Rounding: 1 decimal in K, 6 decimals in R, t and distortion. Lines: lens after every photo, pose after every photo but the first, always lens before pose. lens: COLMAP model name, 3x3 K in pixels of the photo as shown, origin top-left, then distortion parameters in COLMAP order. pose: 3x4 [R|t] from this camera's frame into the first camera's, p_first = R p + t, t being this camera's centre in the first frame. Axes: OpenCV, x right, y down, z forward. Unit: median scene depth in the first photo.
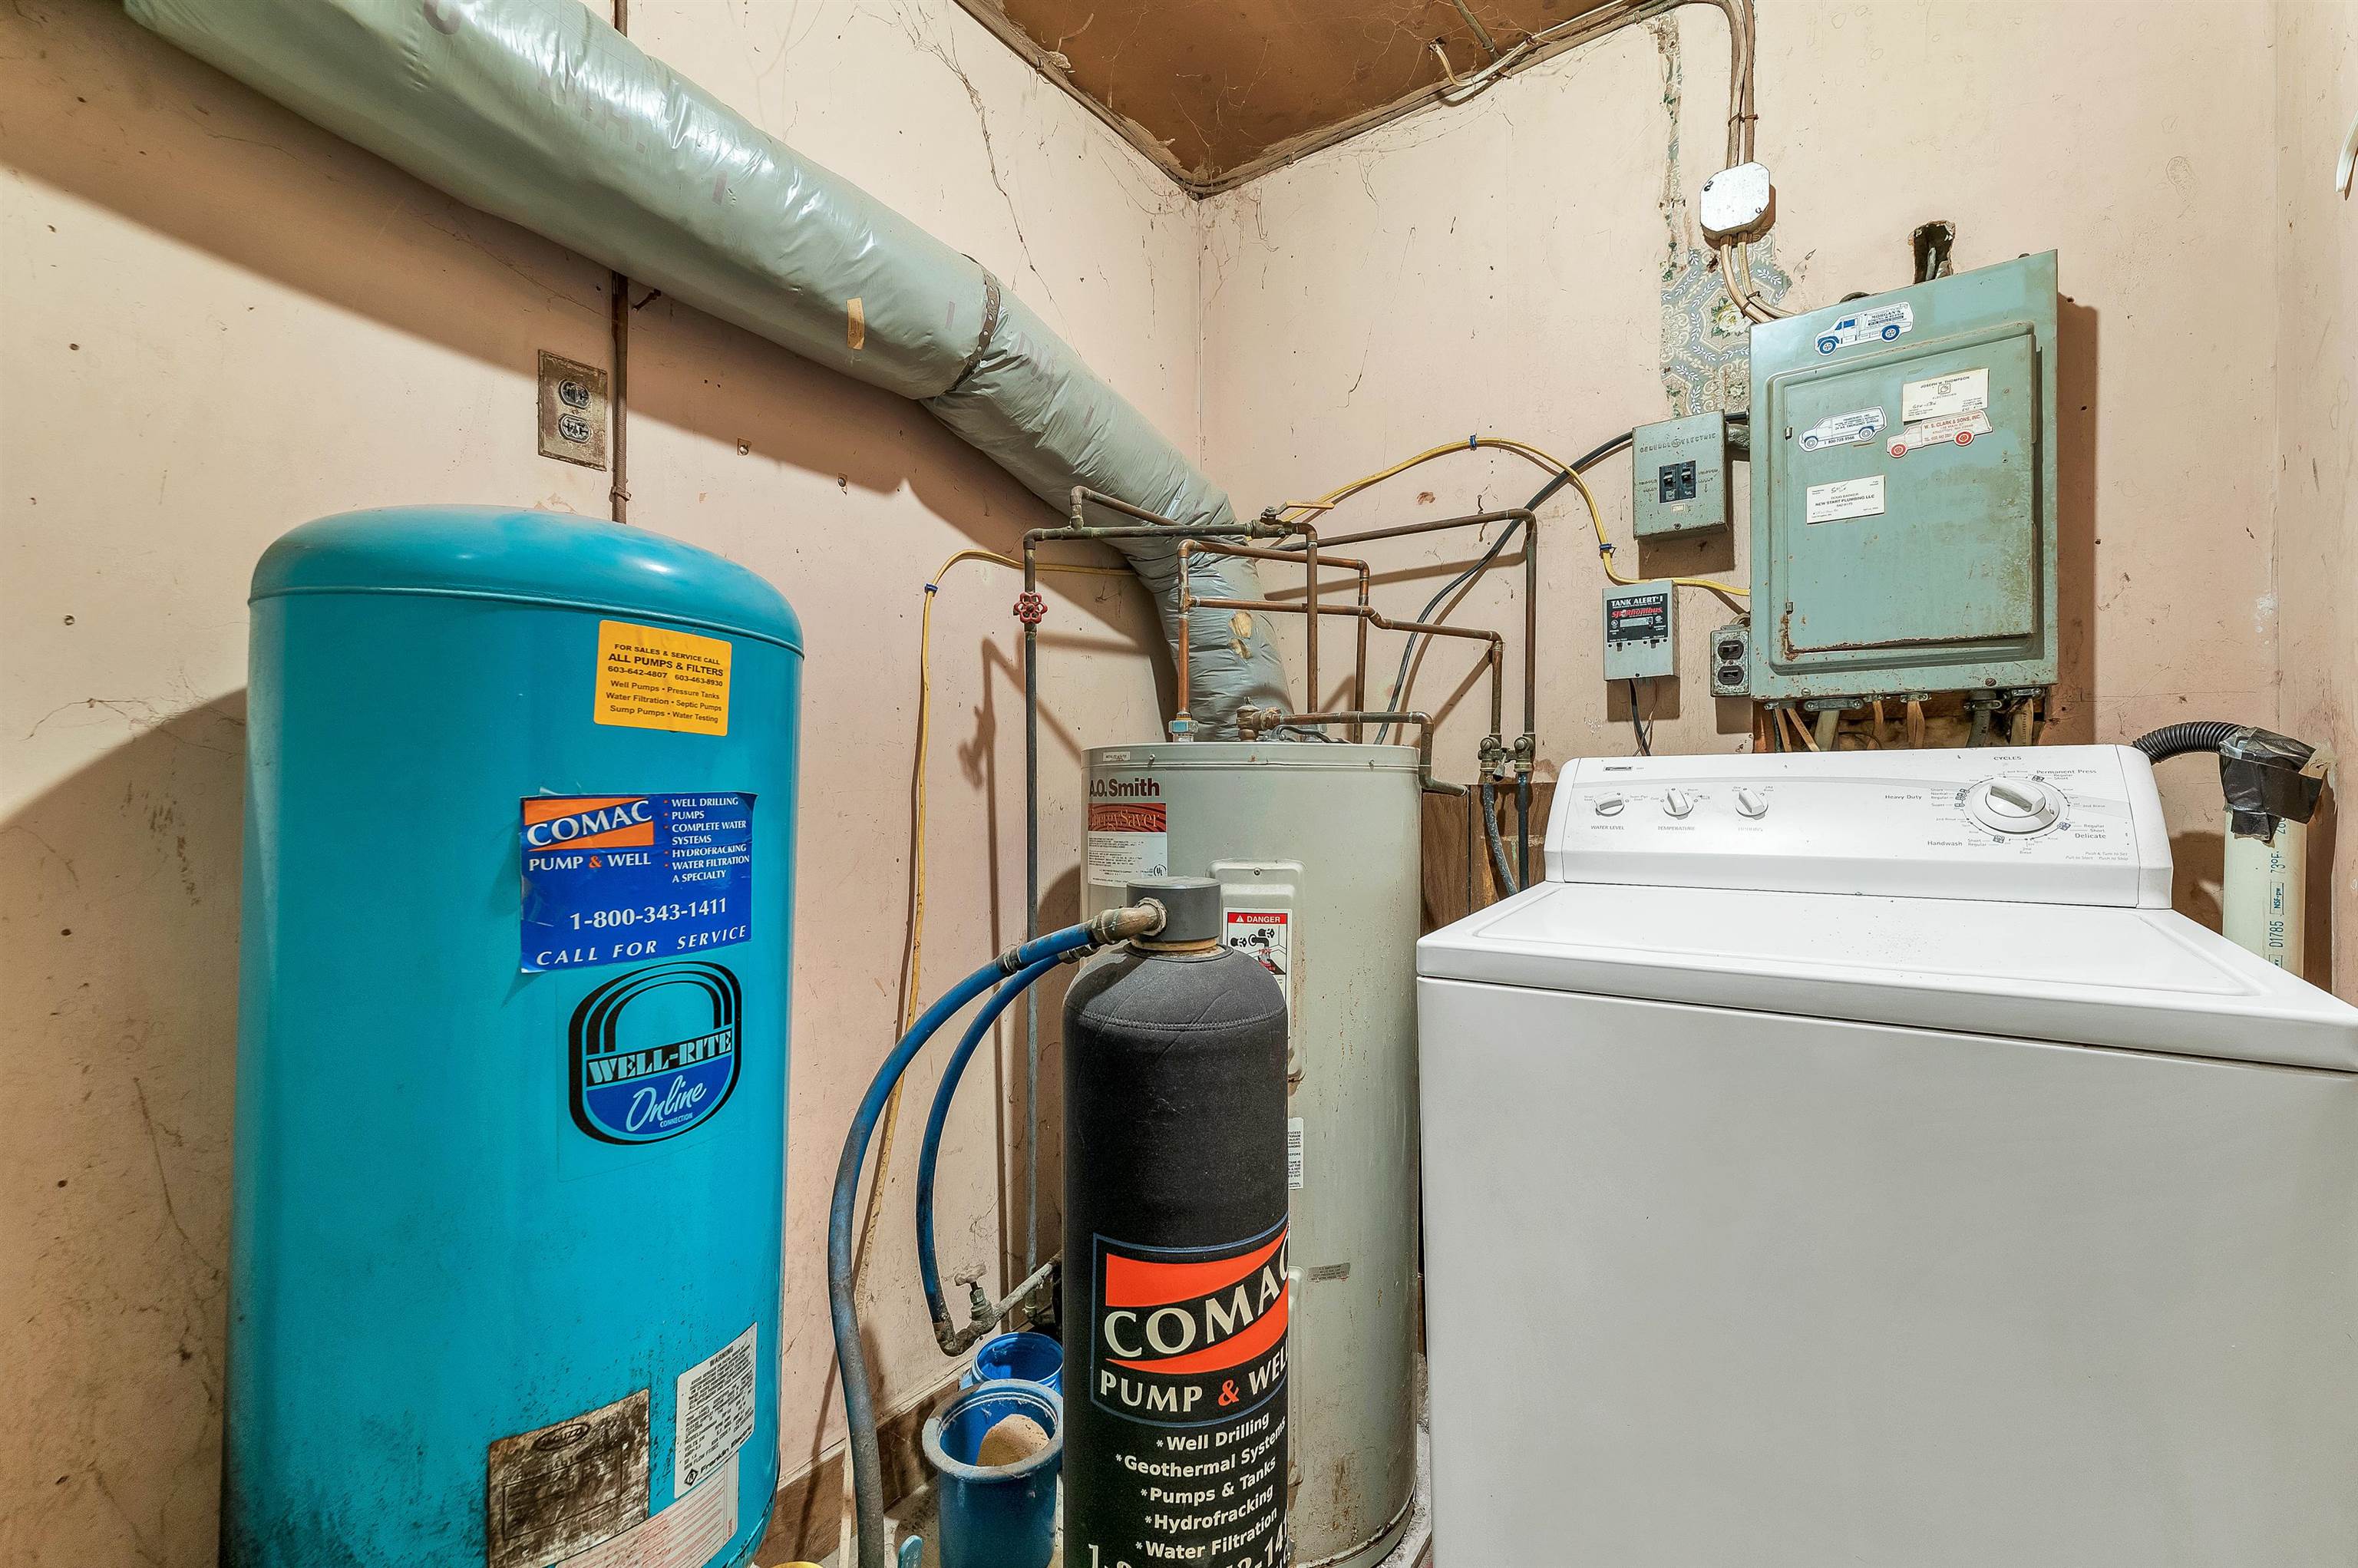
lens RADIAL K [[1015.3, 0, 1166.4], [0, 1015.3, 785.8], [0, 0, 1]] dist [0.010694, 0.003272]
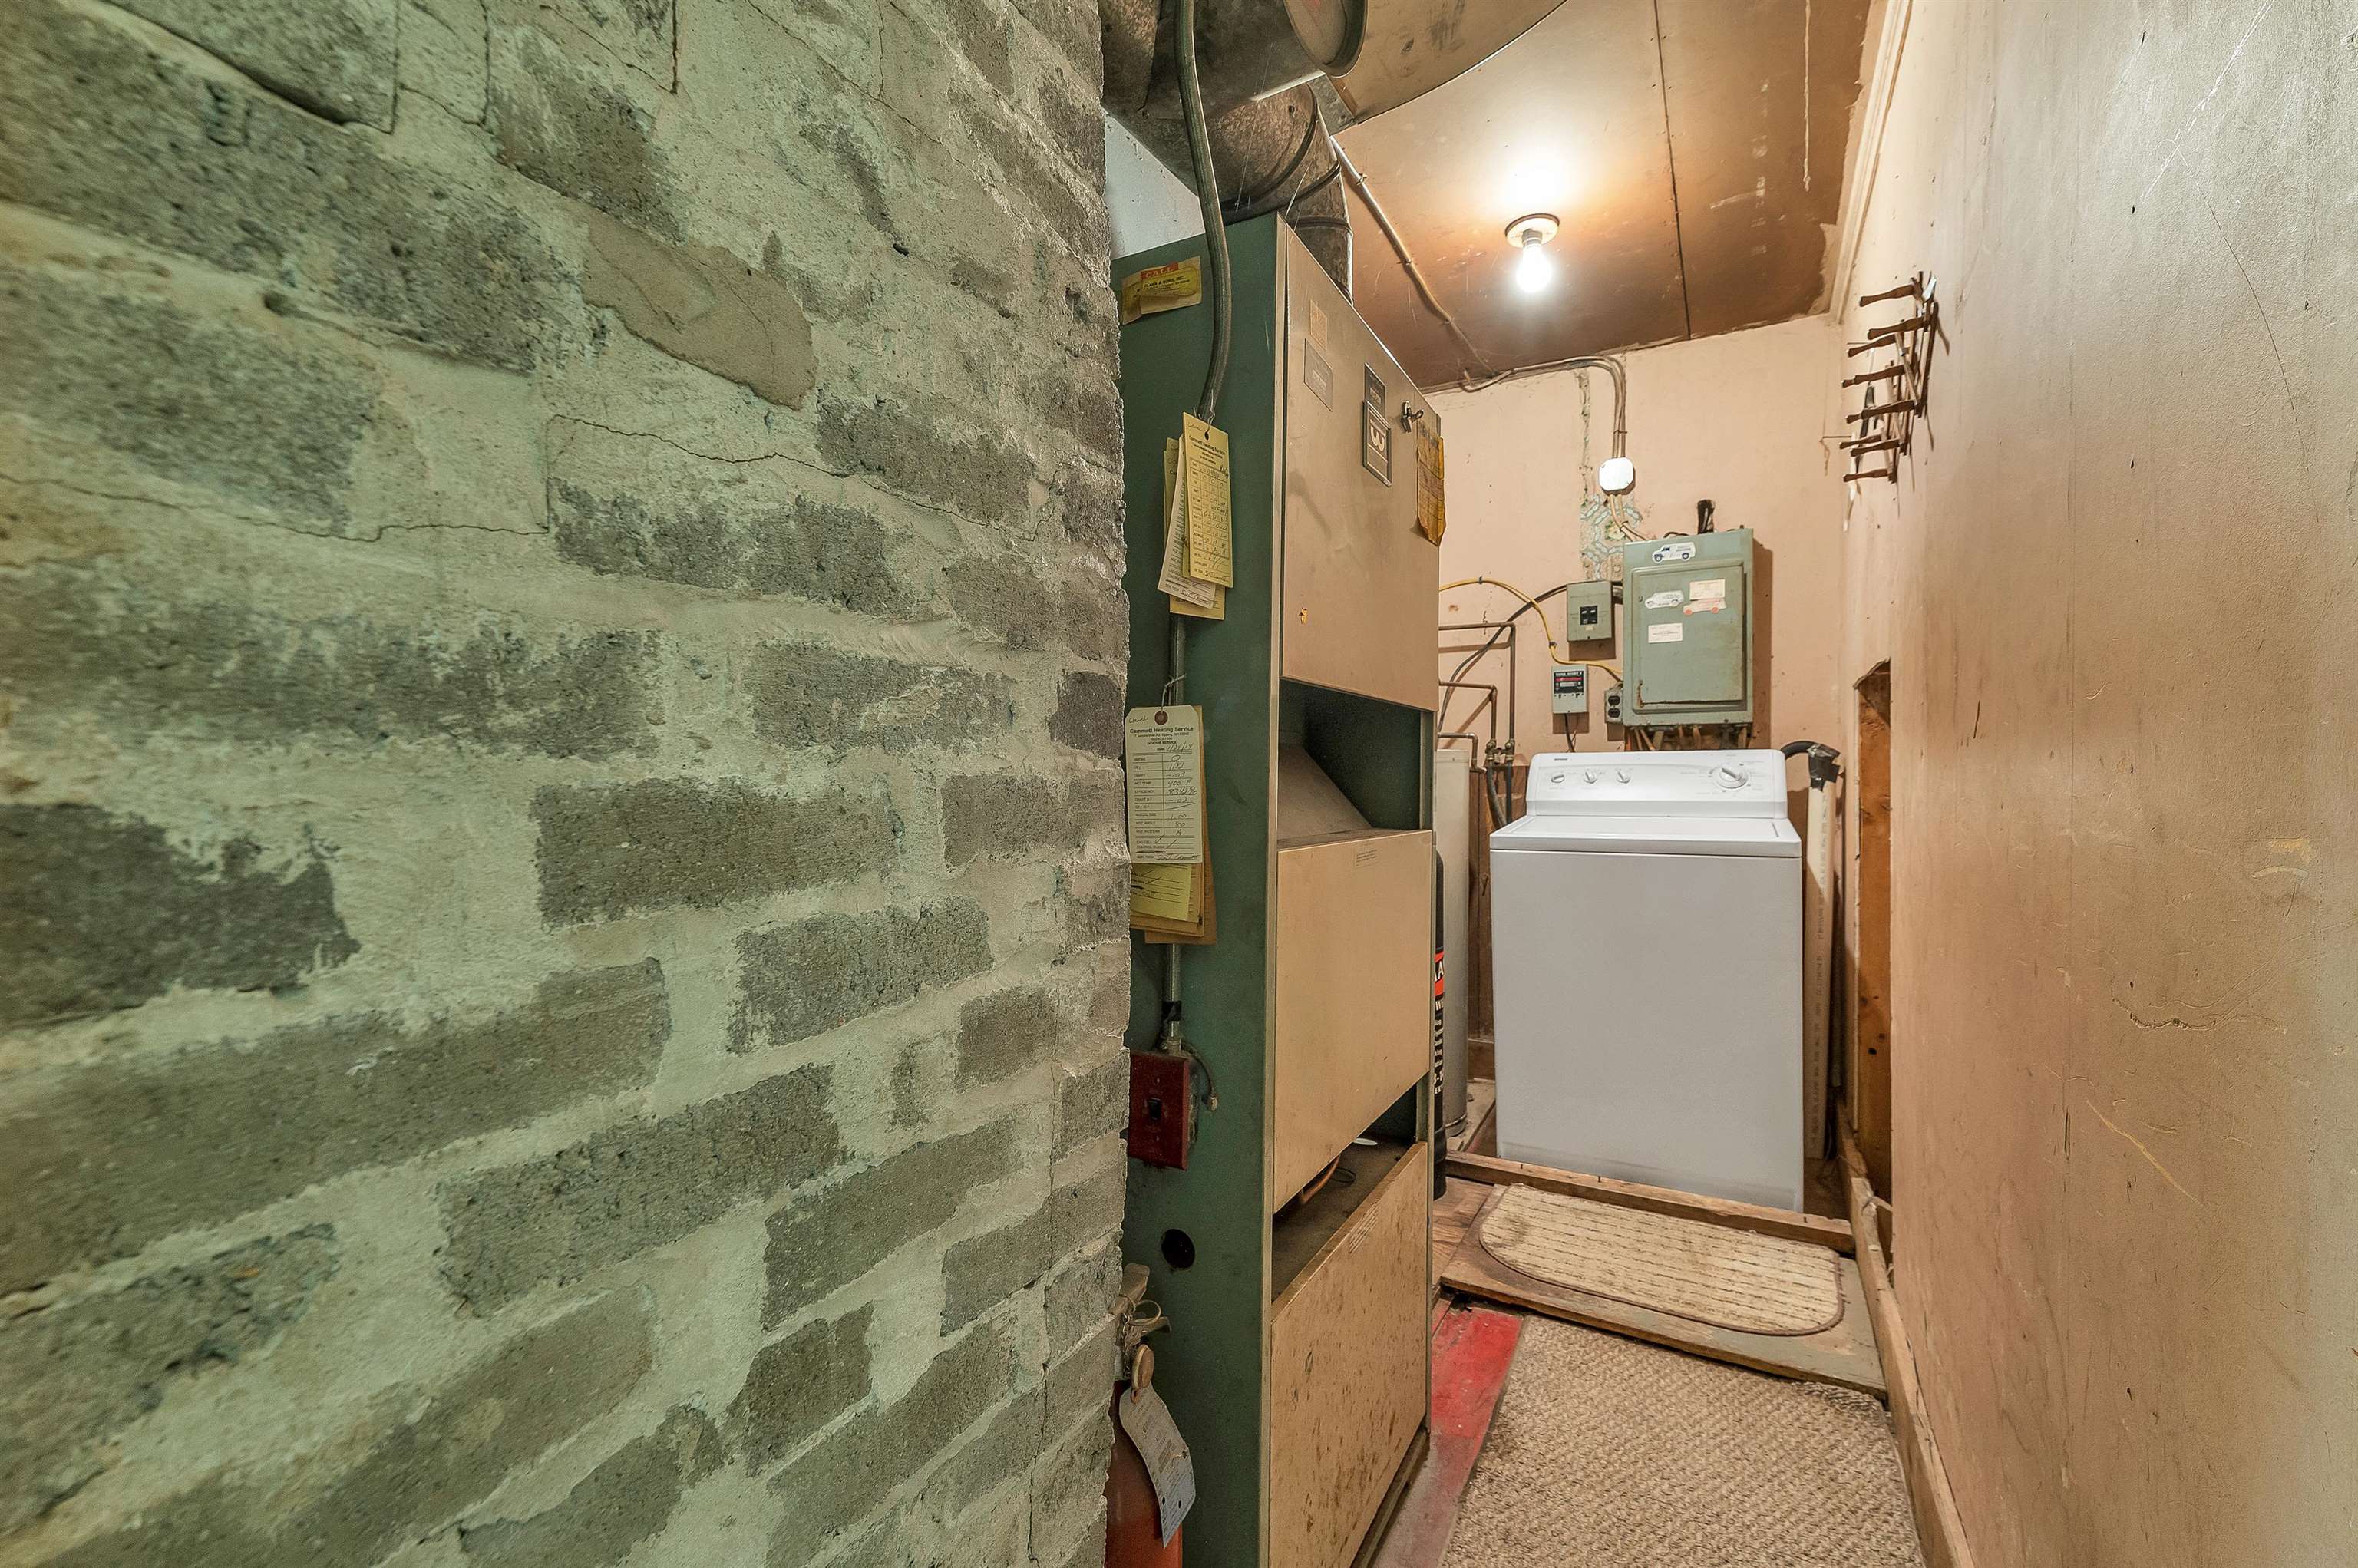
lens RADIAL K [[1015.3, 0, 1166.4], [0, 1015.3, 785.8], [0, 0, 1]] dist [0.010694, 0.003272]
pose [[0.995746, -0.007551, 0.091833, -0.525329], [0.005343, 0.999691, 0.024259, -0.018191], [-0.091987, -0.023665, 0.995479, -0.946460]]
